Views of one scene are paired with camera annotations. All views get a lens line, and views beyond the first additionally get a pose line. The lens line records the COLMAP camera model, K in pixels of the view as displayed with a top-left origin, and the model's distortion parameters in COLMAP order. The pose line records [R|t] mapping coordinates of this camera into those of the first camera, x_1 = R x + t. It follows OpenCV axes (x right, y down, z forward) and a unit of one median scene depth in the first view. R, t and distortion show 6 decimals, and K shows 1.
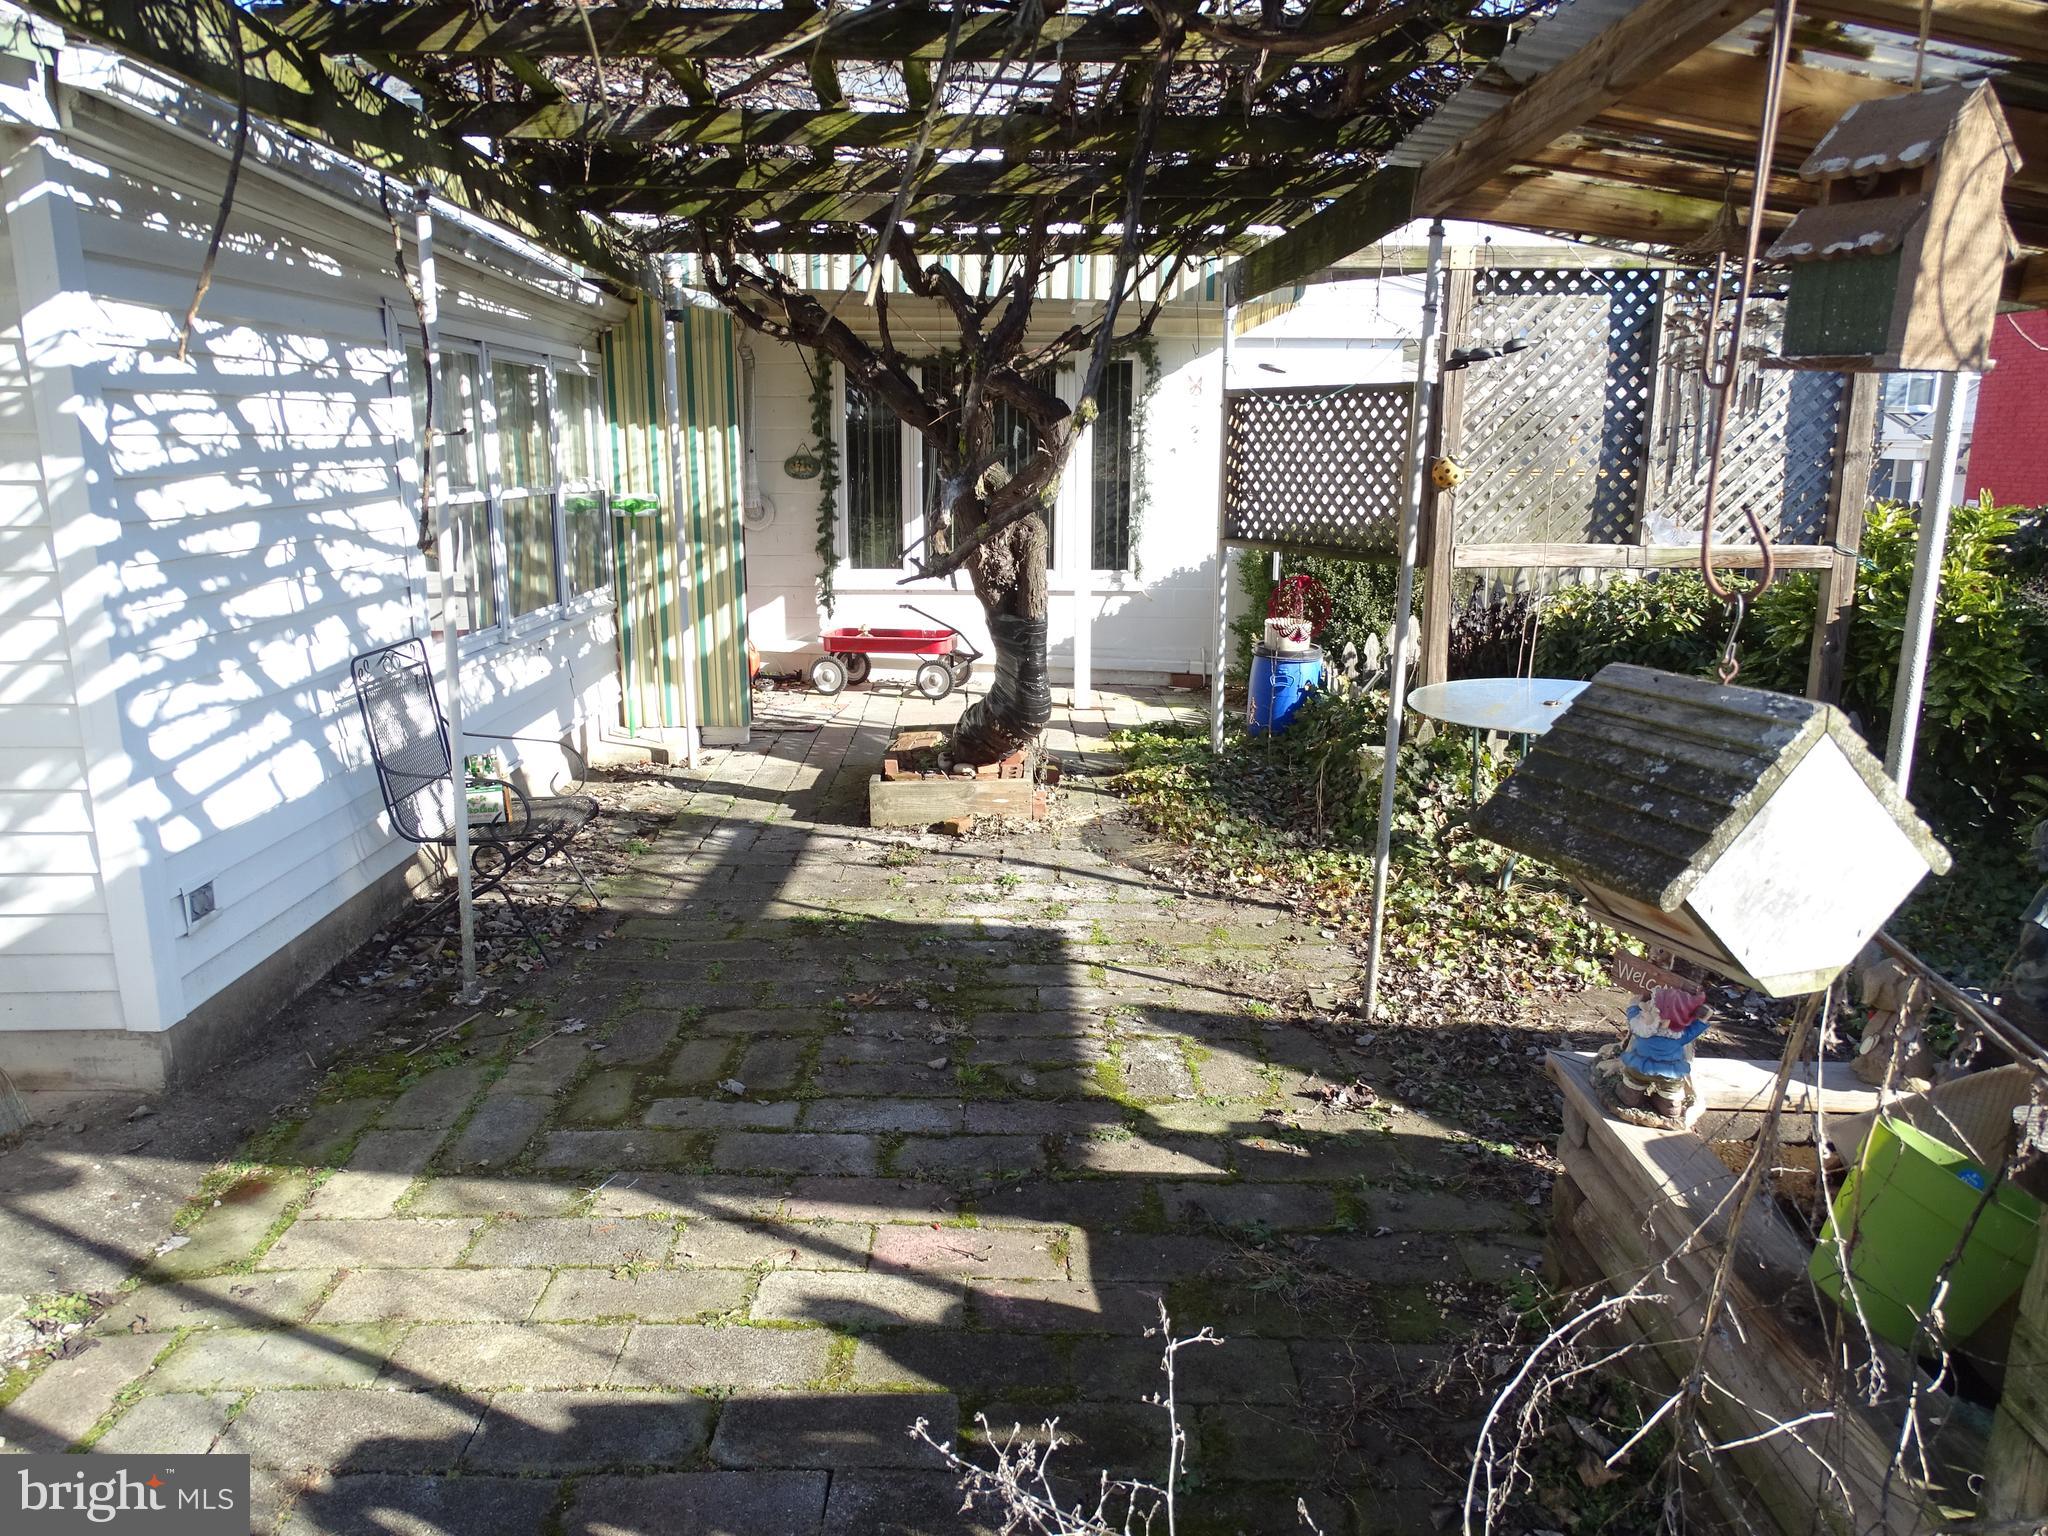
lens RADIAL K [[1459.2, 0, 1031.1], [0, 1459.2, 766.4], [0, 0, 1]] dist [0.002953, -0.001113]
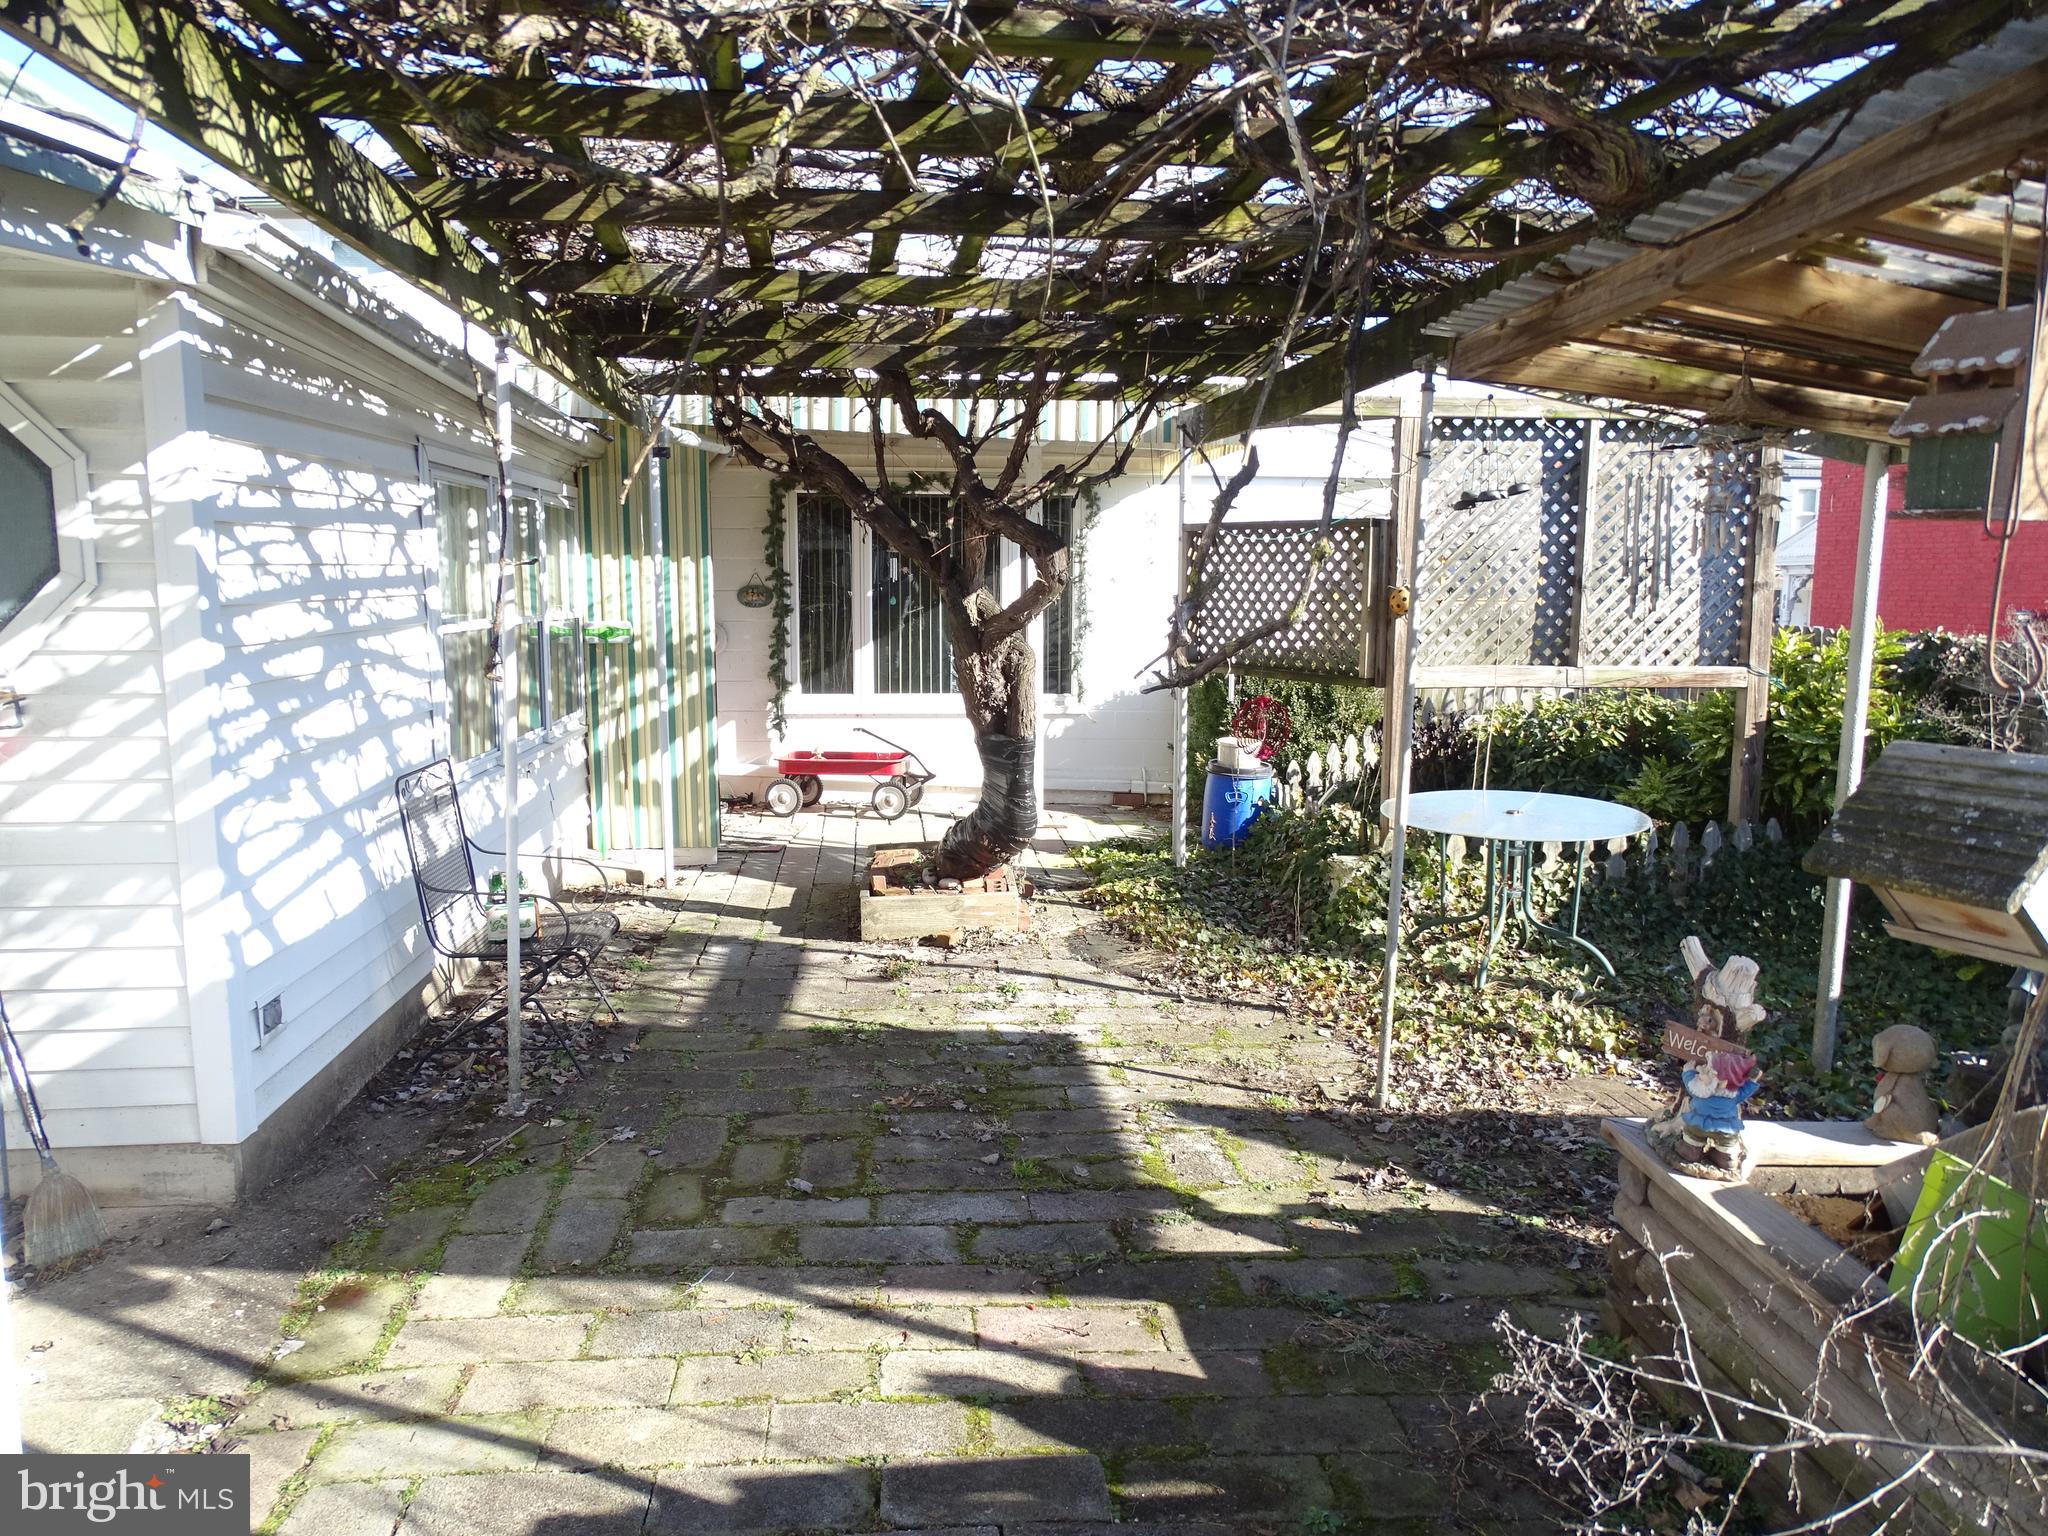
lens RADIAL K [[1460.0, 0, 1017.8], [0, 1460.0, 762.5], [0, 0, 1]] dist [-0.004342, -0.005487]
pose [[0.997348, -0.008035, 0.072334, -0.097954], [0.014466, 0.995943, -0.088820, 0.012080], [-0.071327, 0.089631, 0.993418, -0.050916]]
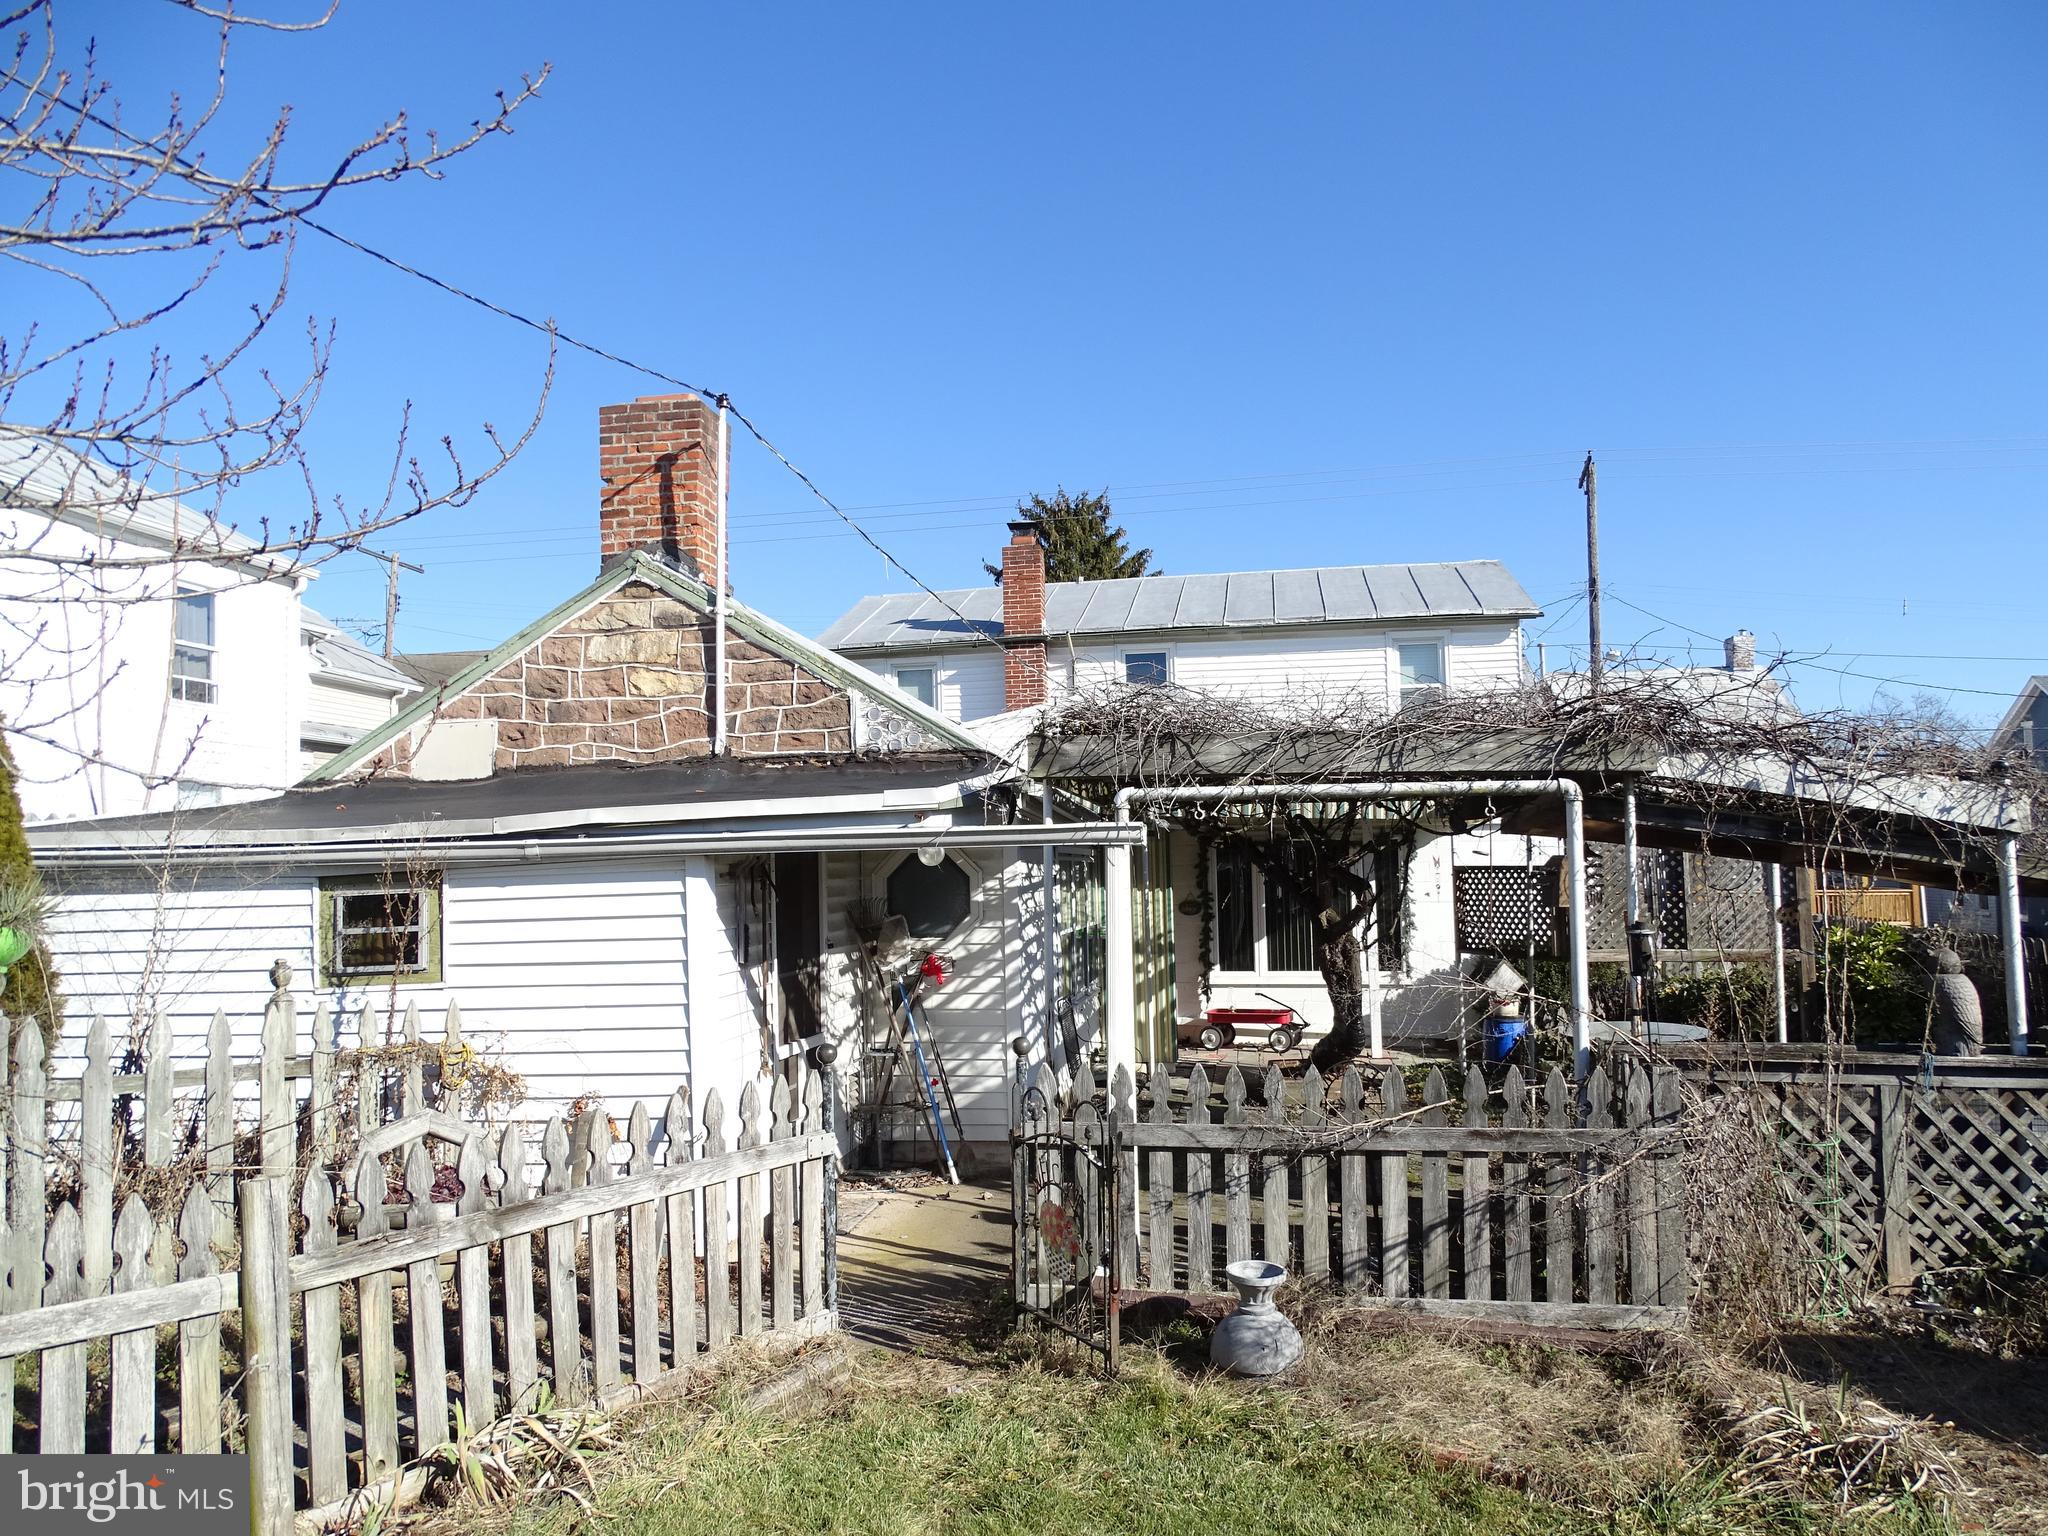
lens RADIAL K [[1460.0, 0, 1017.8], [0, 1460.0, 762.5], [0, 0, 1]] dist [-0.004342, -0.005487]
pose [[0.982868, -0.030291, -0.181803, -0.095304], [-0.022997, 0.958538, -0.284035, 0.210550], [0.182869, 0.283350, 0.941420, -1.220938]]
